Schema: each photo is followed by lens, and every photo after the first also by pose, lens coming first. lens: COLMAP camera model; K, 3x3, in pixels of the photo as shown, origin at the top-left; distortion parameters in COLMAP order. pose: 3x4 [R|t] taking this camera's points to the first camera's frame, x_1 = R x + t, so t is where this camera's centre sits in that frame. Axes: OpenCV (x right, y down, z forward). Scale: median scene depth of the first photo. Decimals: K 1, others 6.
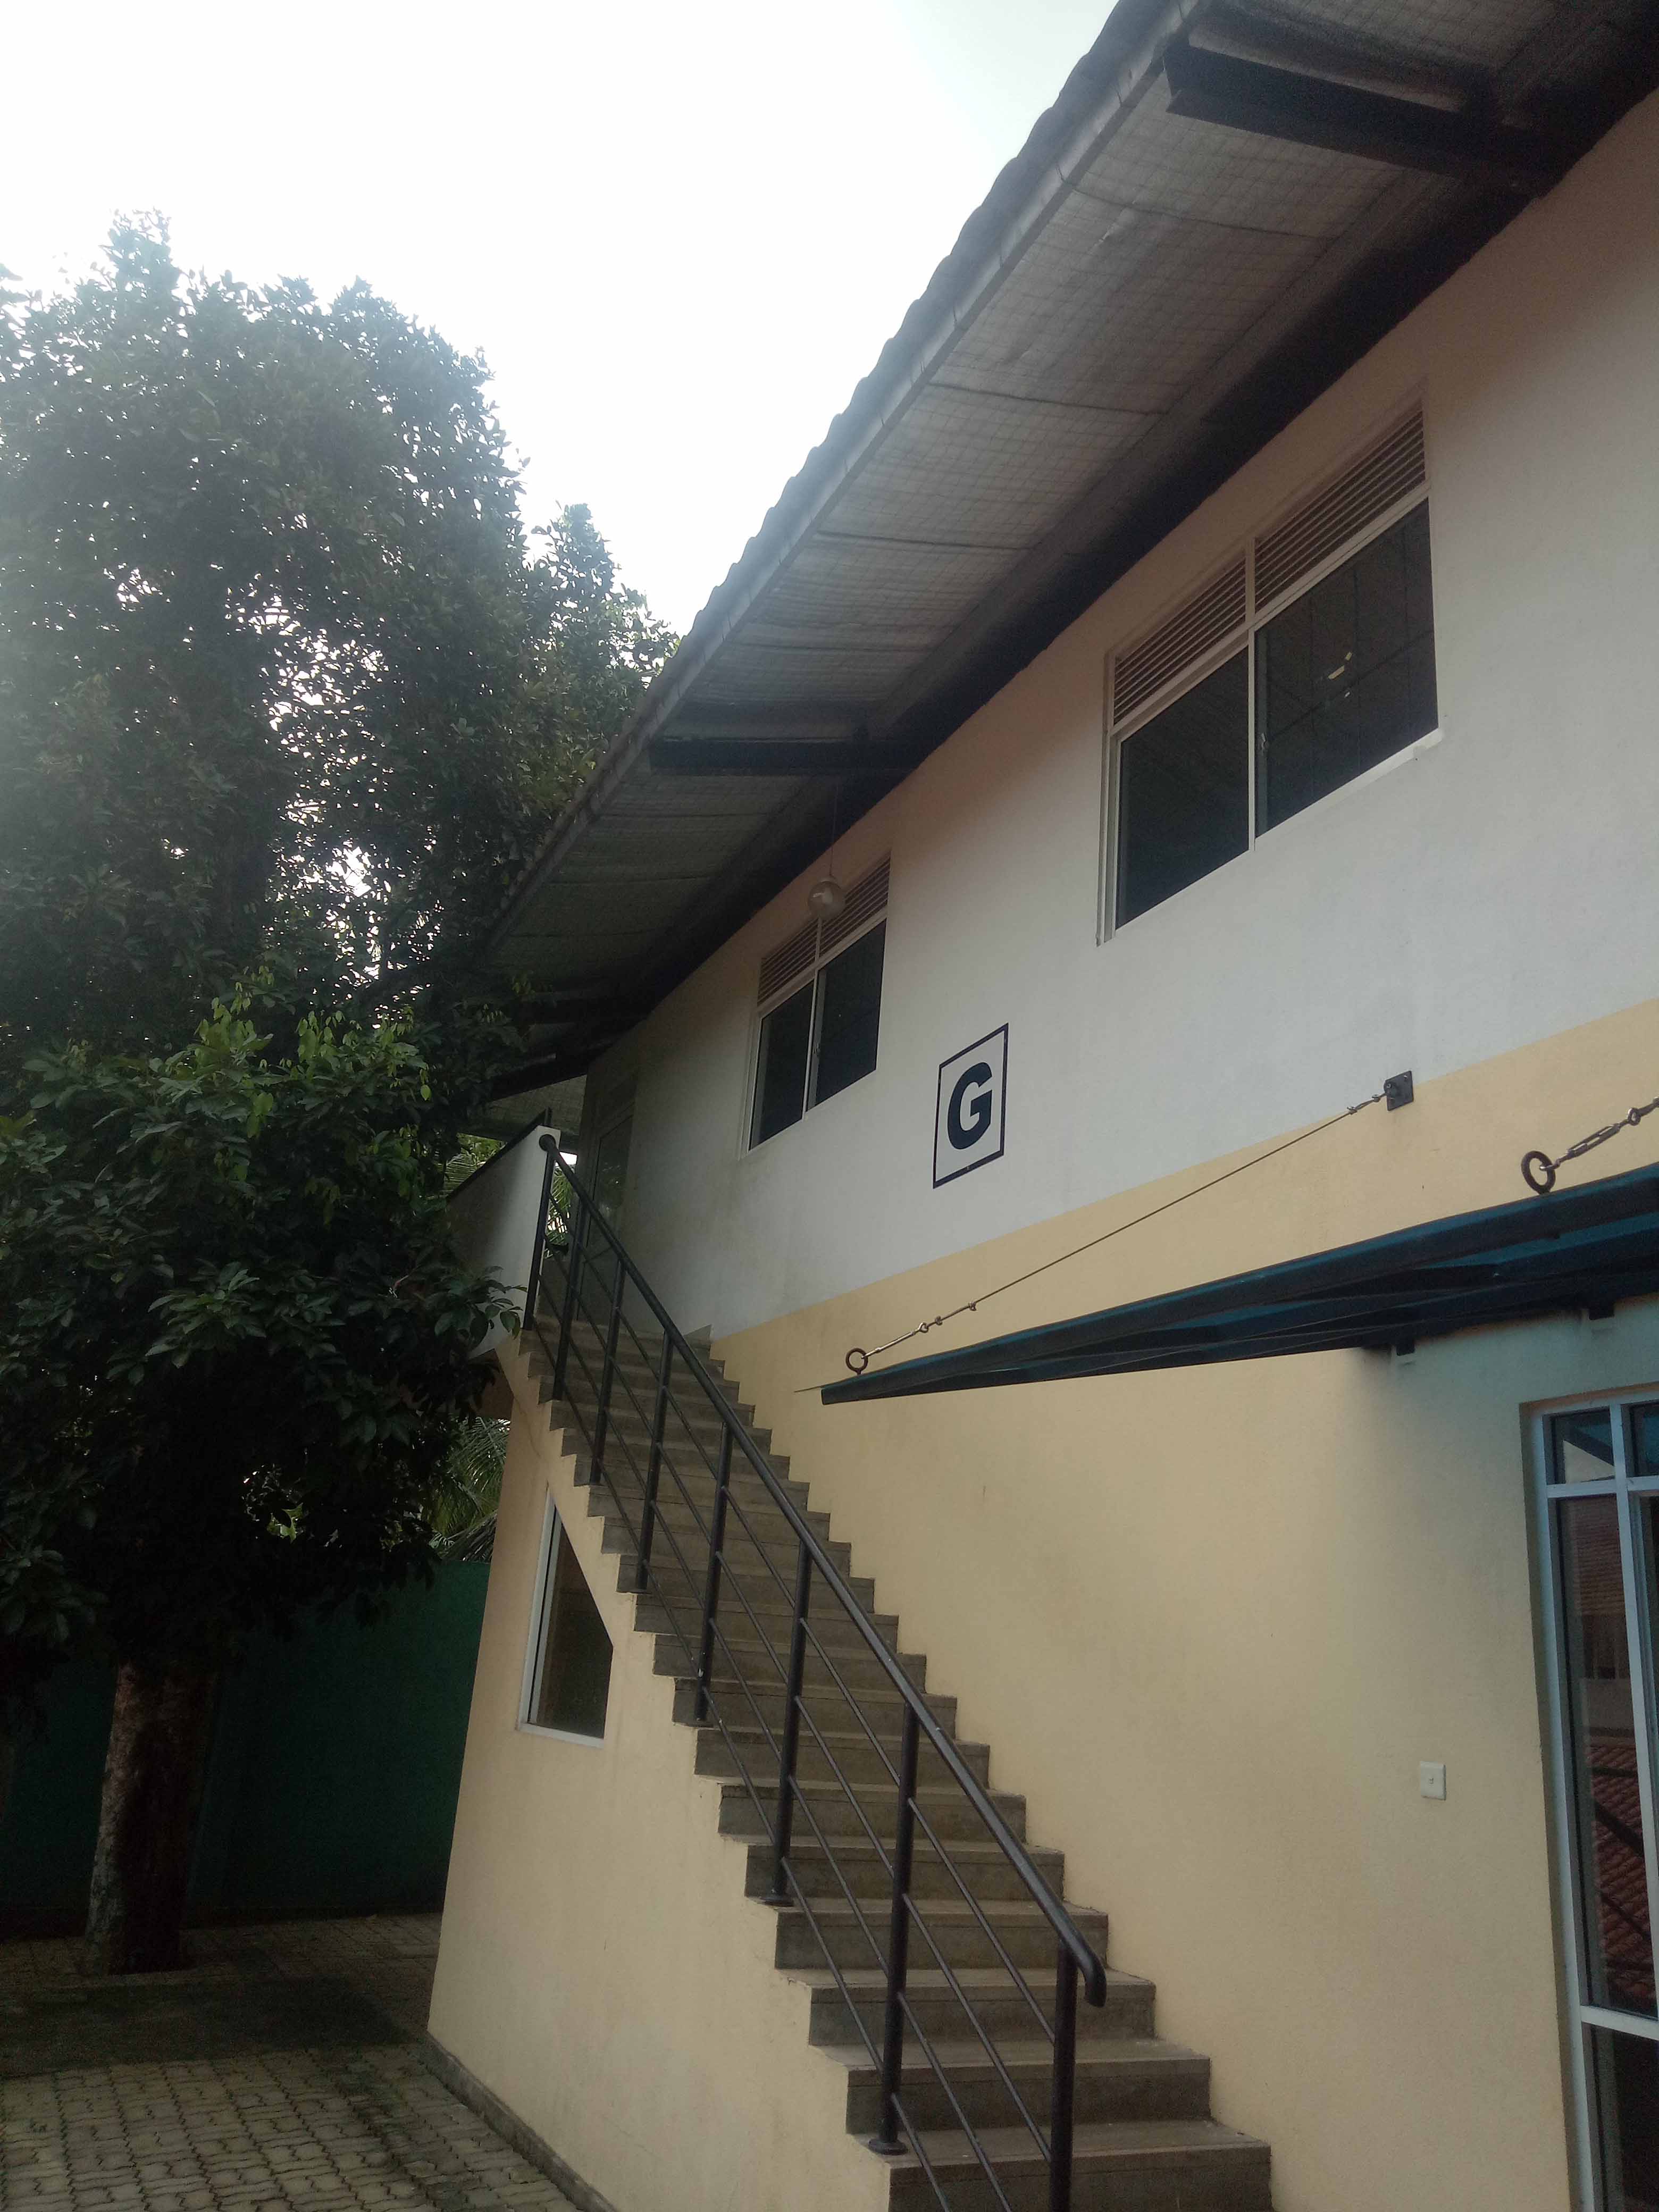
lens RADIAL K [[1651.1, 0, 827.0], [0, 1651.1, 1110.5], [0, 0, 1]] dist [0.022372, -0.010313]
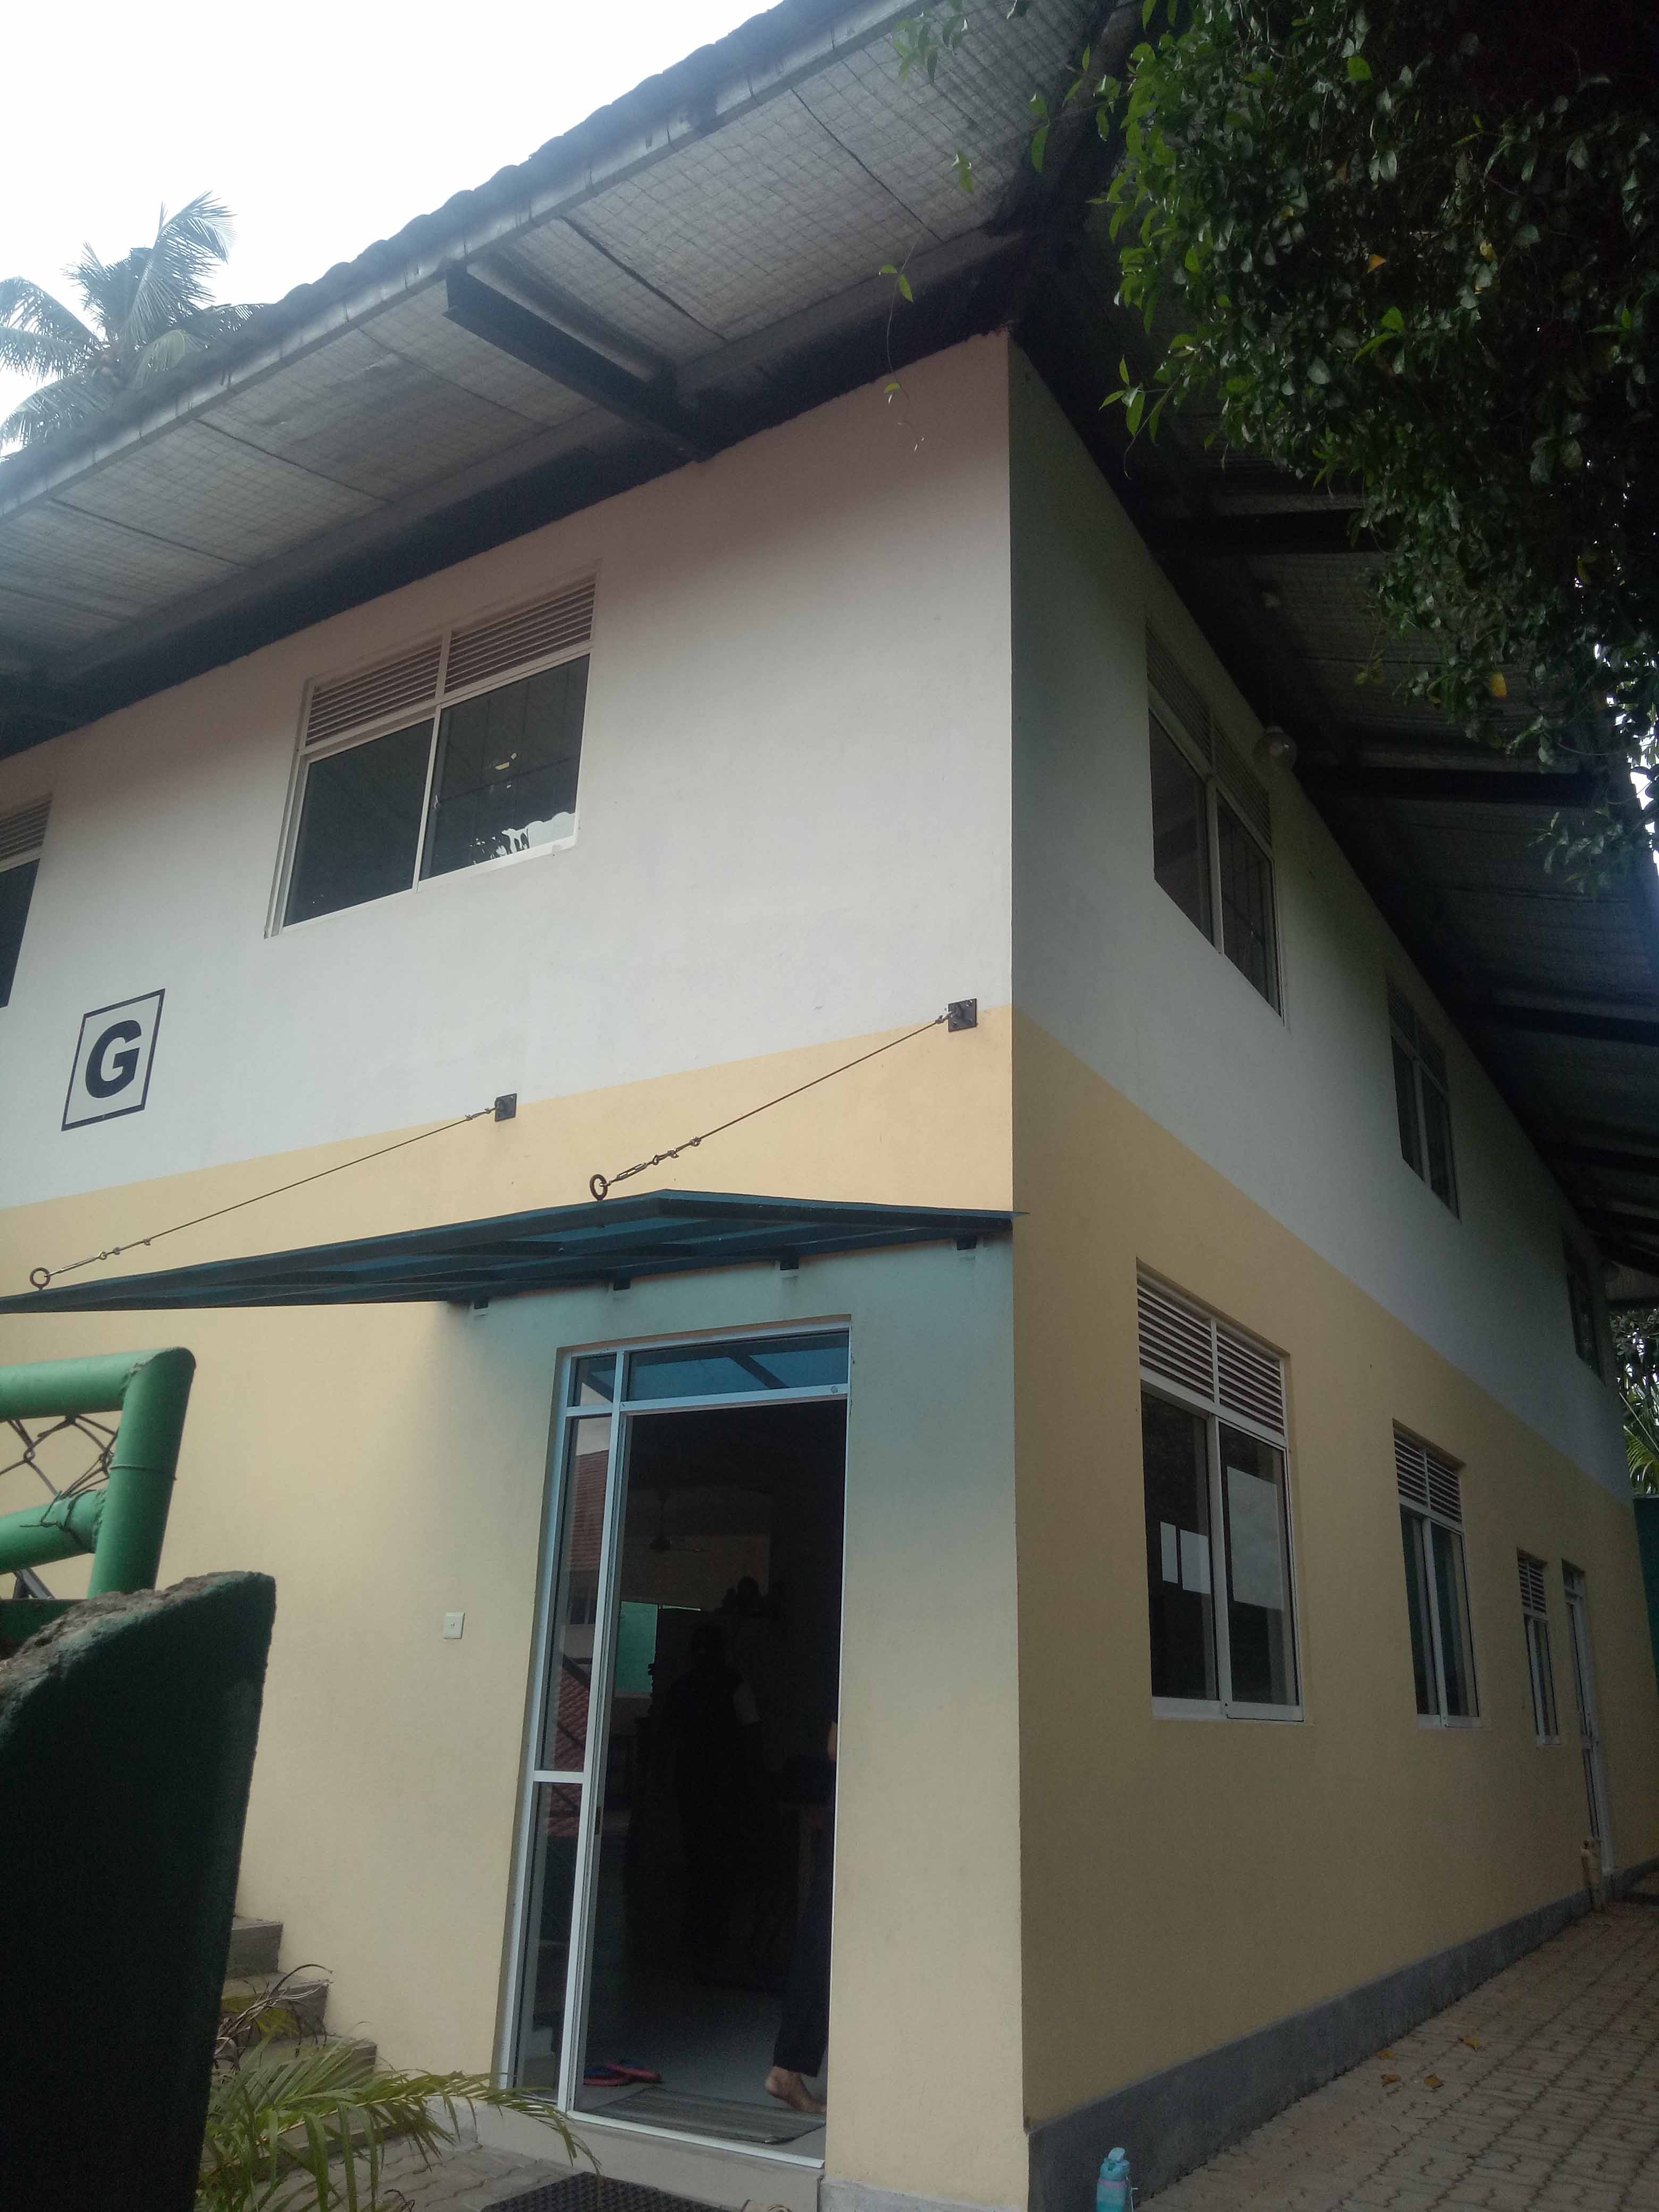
lens RADIAL K [[1651.1, 0, 828.3], [0, 1651.1, 1107.1], [0, 0, 1]] dist [0.022372, -0.010313]
pose [[0.845955, 0.133622, 0.516241, -0.097353], [-0.140934, 0.989698, -0.025225, -0.013308], [-0.514293, -0.051417, 0.856072, -0.214256]]
